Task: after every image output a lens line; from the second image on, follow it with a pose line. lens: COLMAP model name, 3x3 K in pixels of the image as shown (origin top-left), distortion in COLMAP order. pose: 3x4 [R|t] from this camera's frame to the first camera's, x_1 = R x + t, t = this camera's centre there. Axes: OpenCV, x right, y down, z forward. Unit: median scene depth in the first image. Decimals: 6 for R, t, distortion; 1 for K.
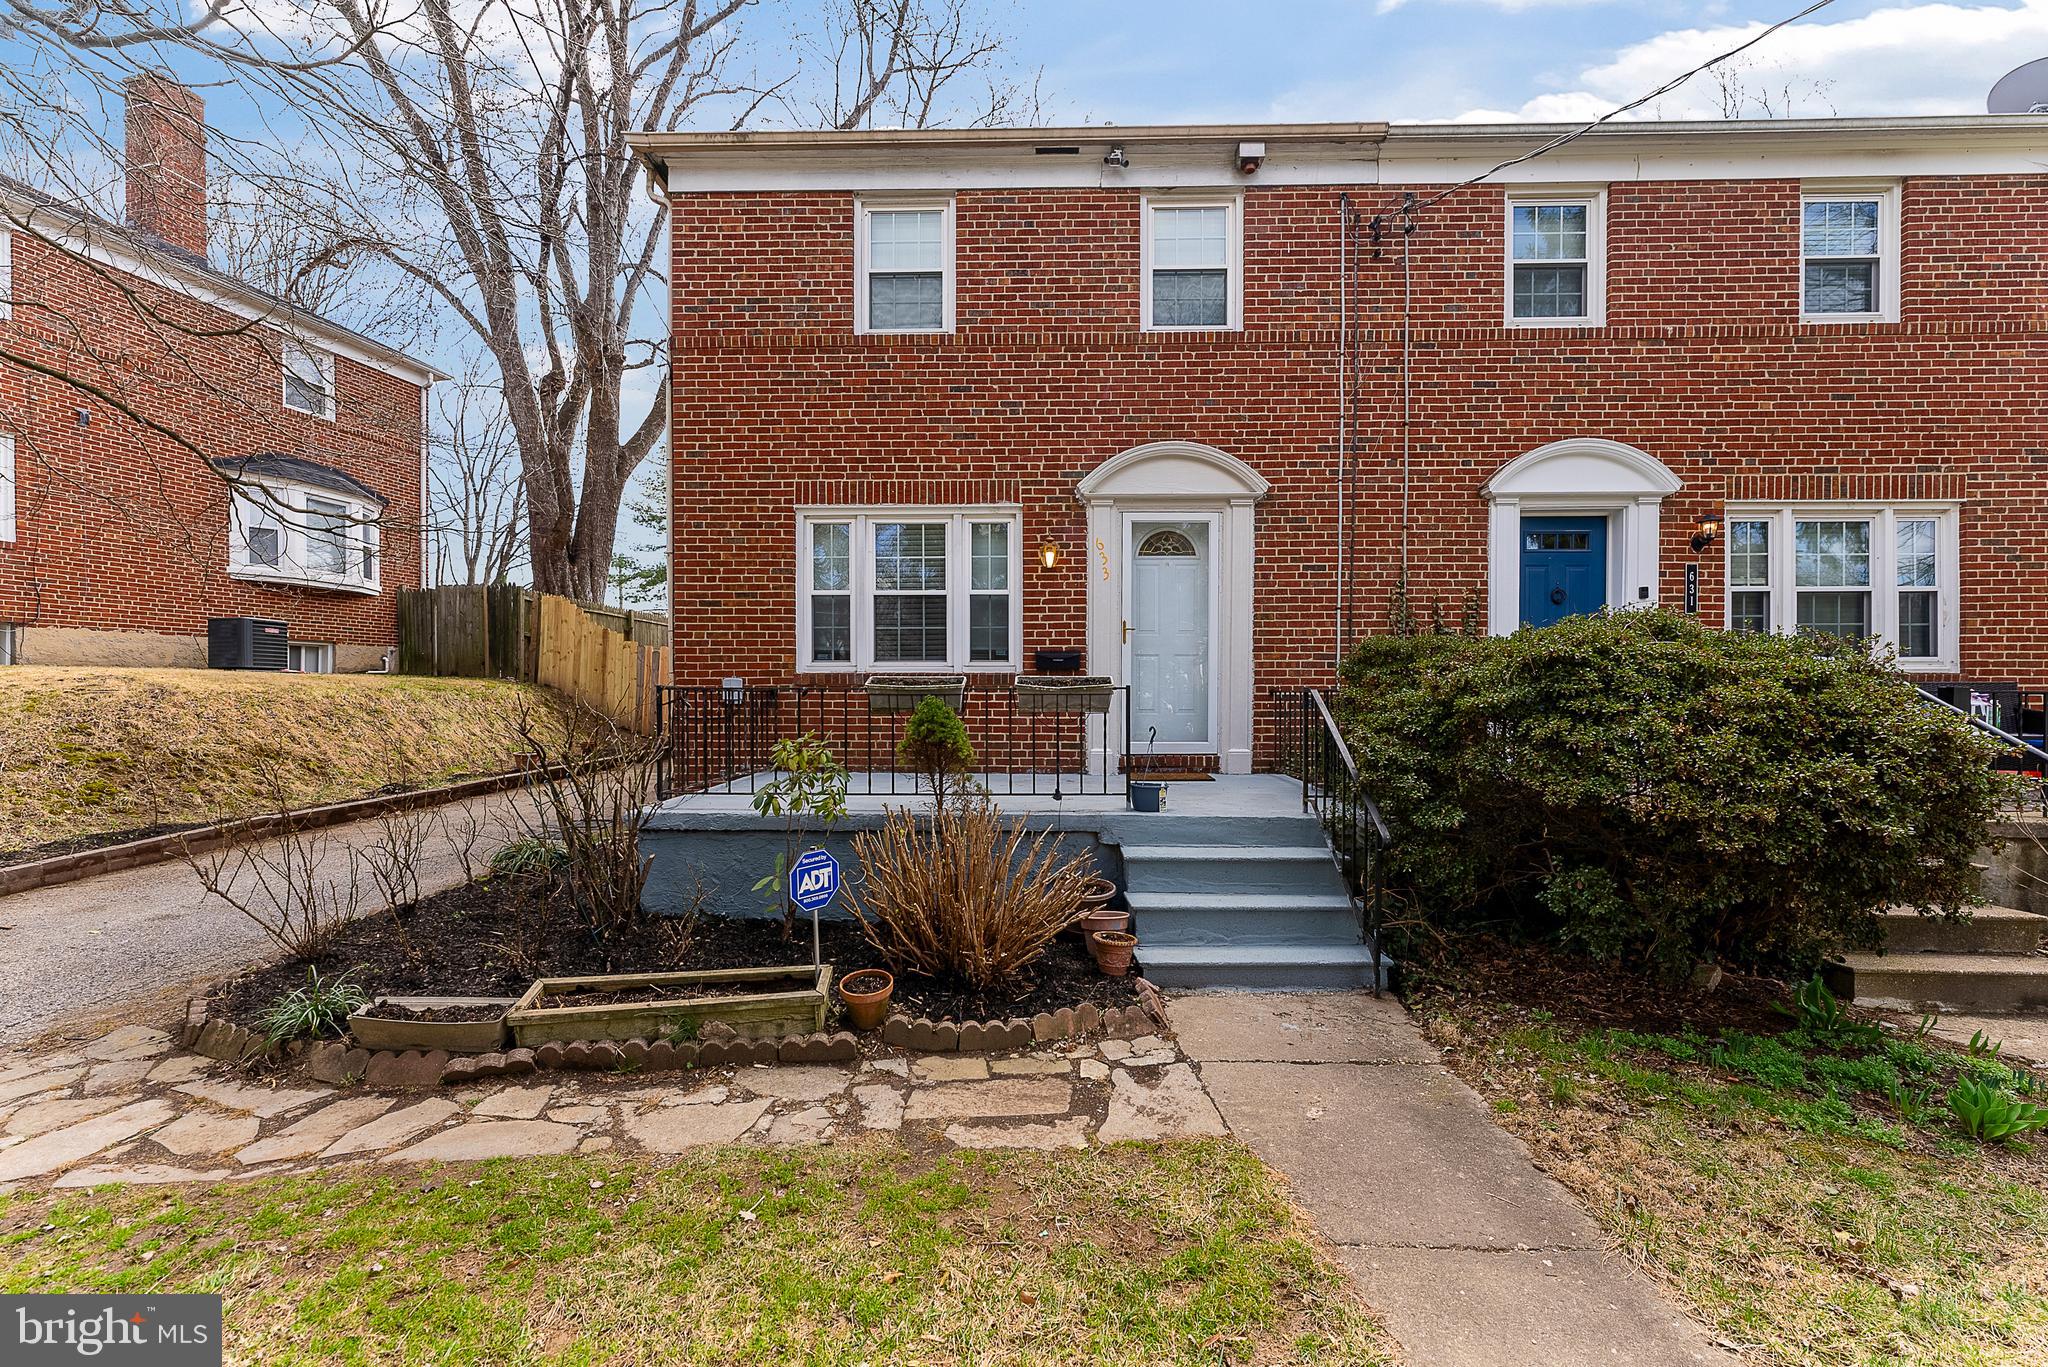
lens RADIAL K [[847.2, 0, 1021.9], [0, 847.2, 689.3], [0, 0, 1]] dist [0.000923, -0.000544]
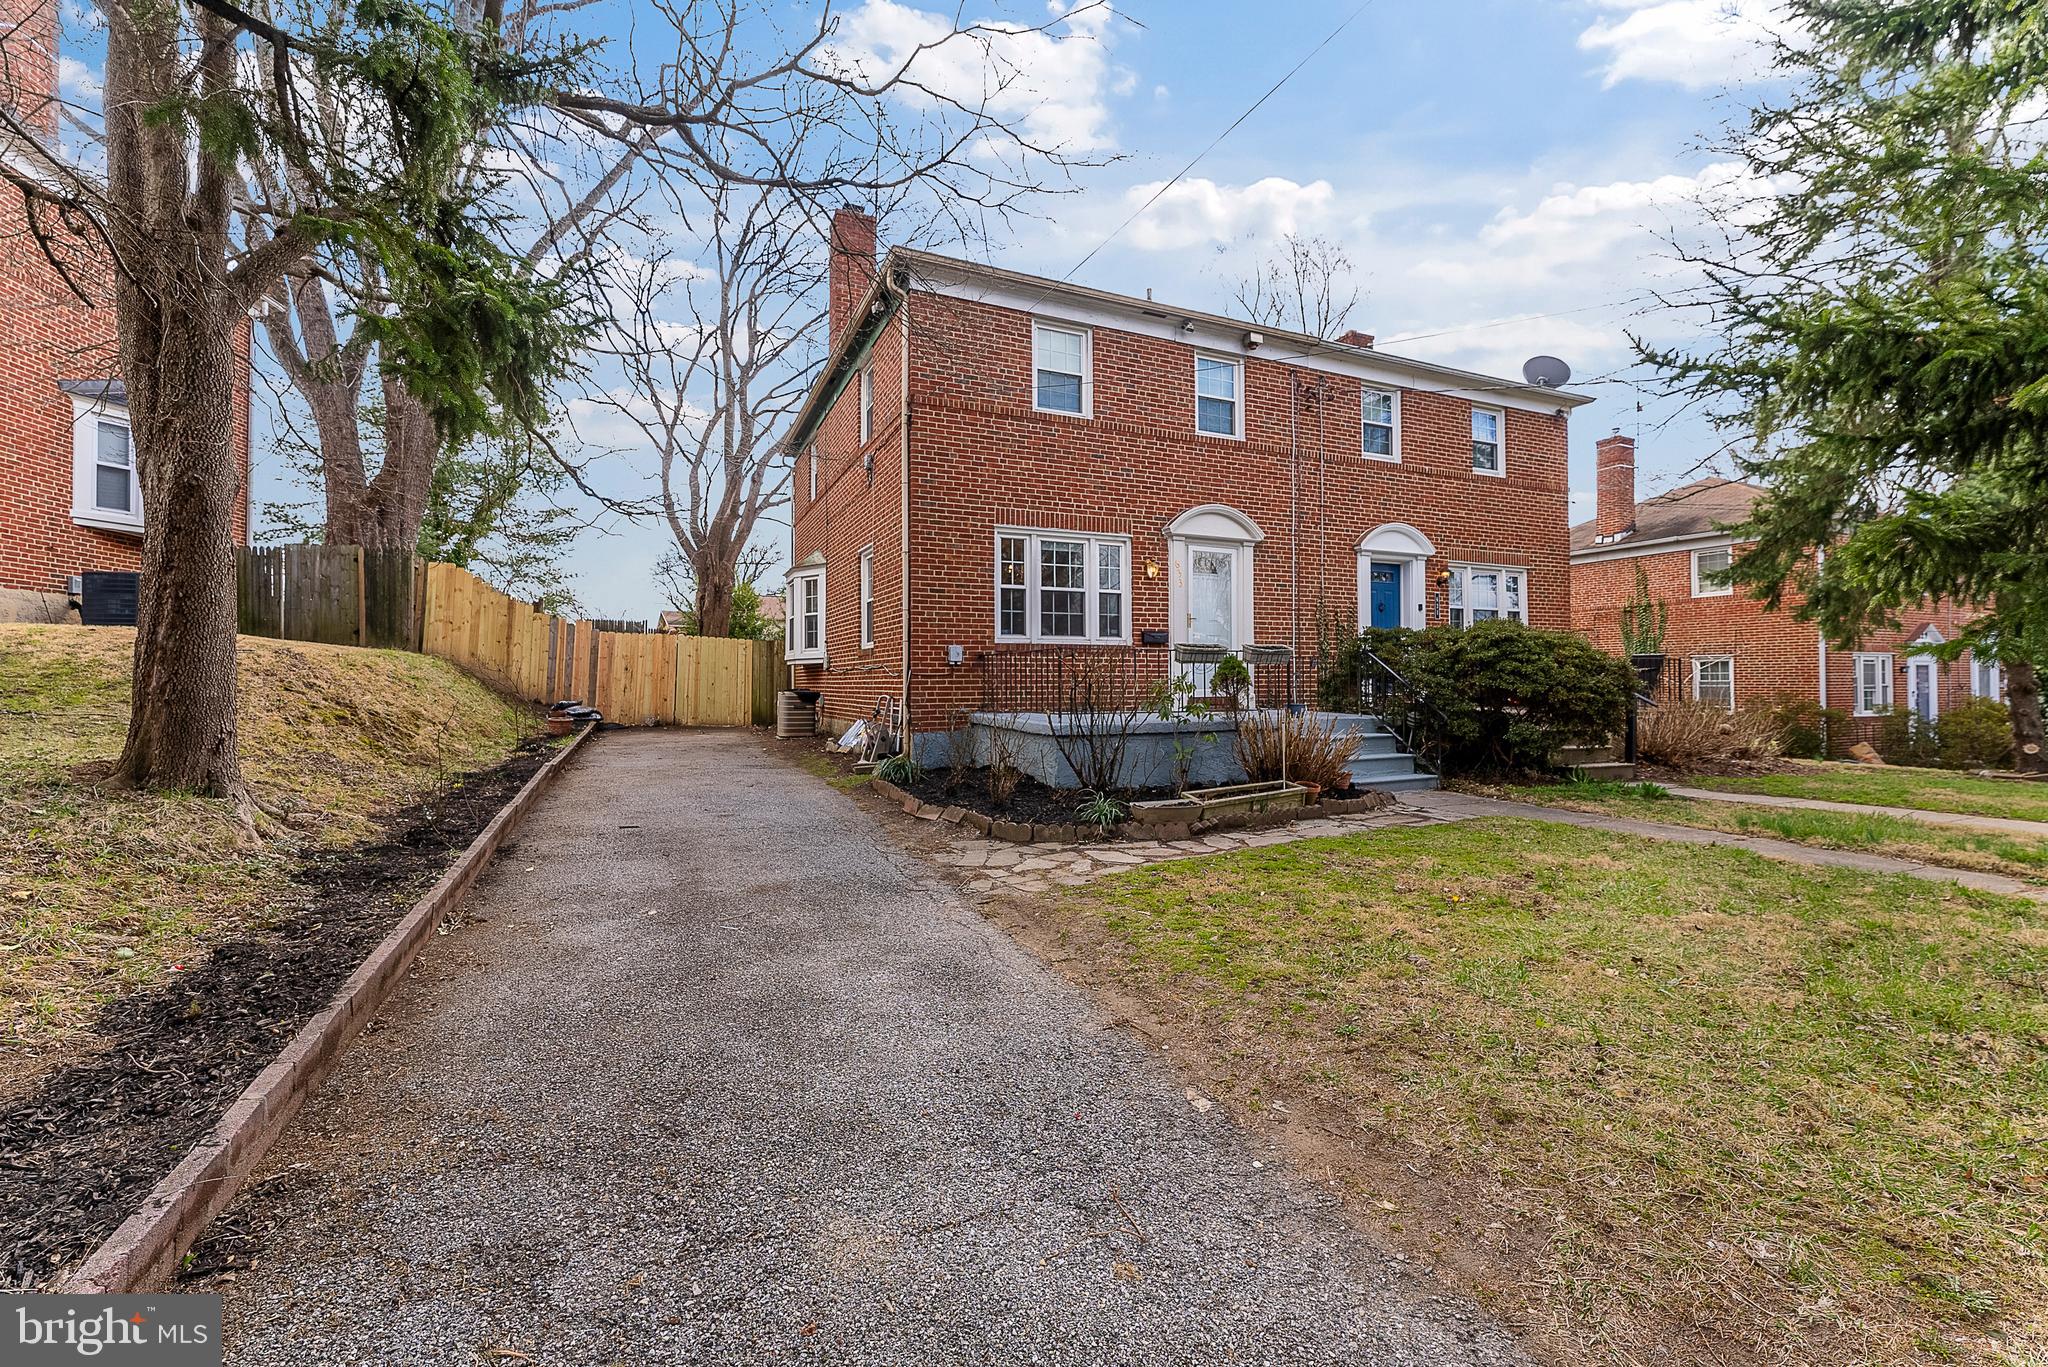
lens RADIAL K [[822.0, 0, 1026.4], [0, 822.0, 654.6], [0, 0, 1]] dist [0.001832, 0.000299]
pose [[0.901707, 0.009427, 0.432245, -0.820610], [0.000690, 0.999730, -0.023242, 0.033320], [-0.432348, 0.021256, 0.901456, -0.262074]]
